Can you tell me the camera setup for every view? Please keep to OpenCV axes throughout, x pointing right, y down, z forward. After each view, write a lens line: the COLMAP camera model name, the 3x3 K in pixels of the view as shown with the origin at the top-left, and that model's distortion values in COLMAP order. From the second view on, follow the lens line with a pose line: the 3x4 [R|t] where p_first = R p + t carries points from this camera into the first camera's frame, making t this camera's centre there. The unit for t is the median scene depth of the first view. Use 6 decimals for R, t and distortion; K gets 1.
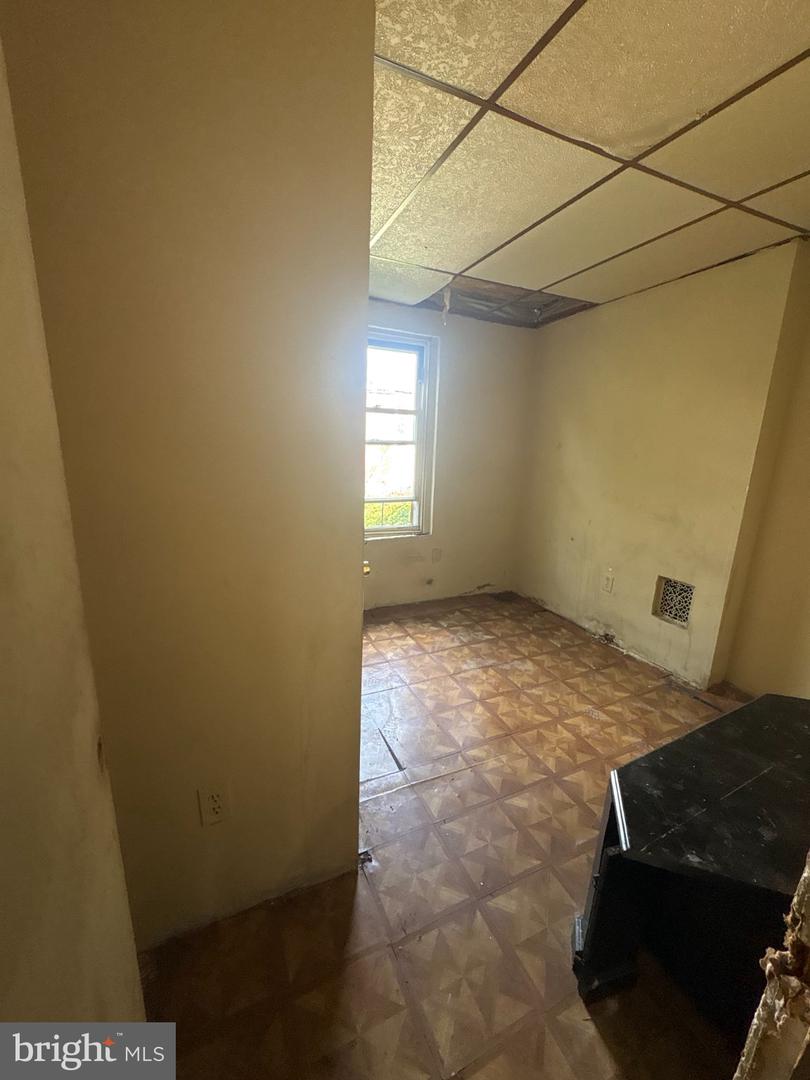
lens RADIAL K [[434.6, 0, 402.8], [0, 434.6, 545.2], [0, 0, 1]] dist [-0.001648, 0.001393]
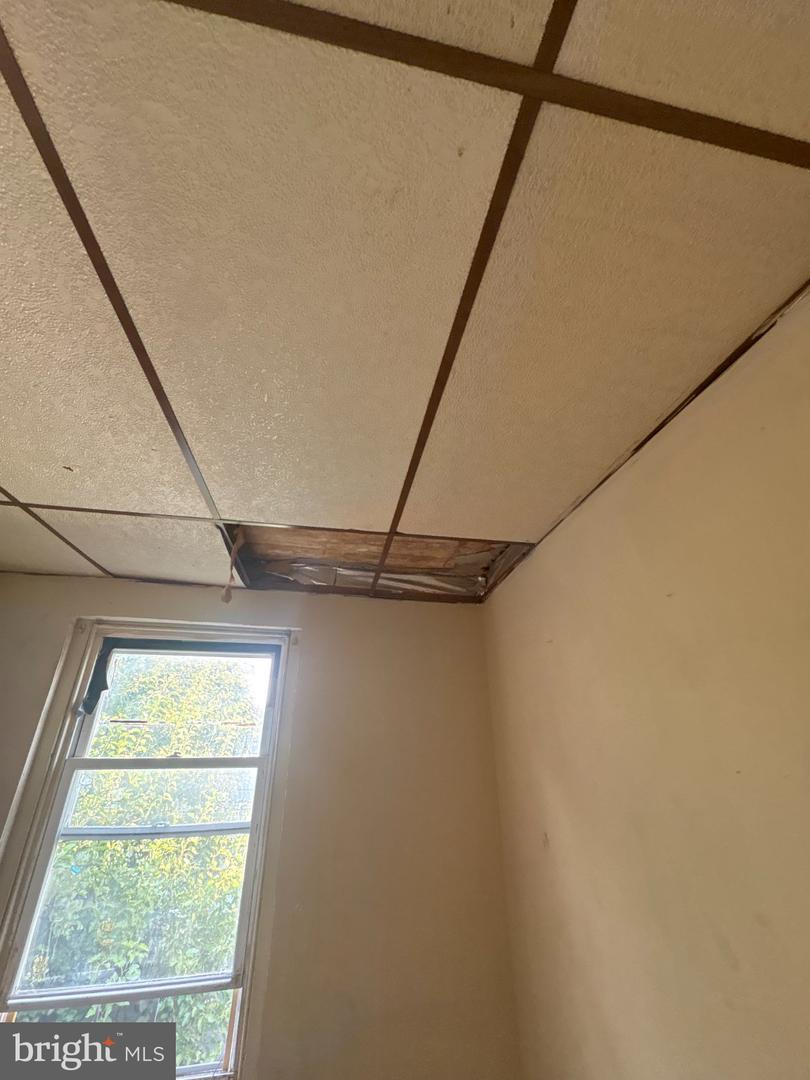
lens RADIAL K [[434.6, 0, 407.7], [0, 434.6, 539.2], [0, 0, 1]] dist [-0.001648, 0.001393]
pose [[0.967852, -0.124790, -0.218380, 0.355589], [-0.038814, 0.783738, -0.619878, -0.196373], [0.248507, 0.608426, 0.753699, 0.477469]]
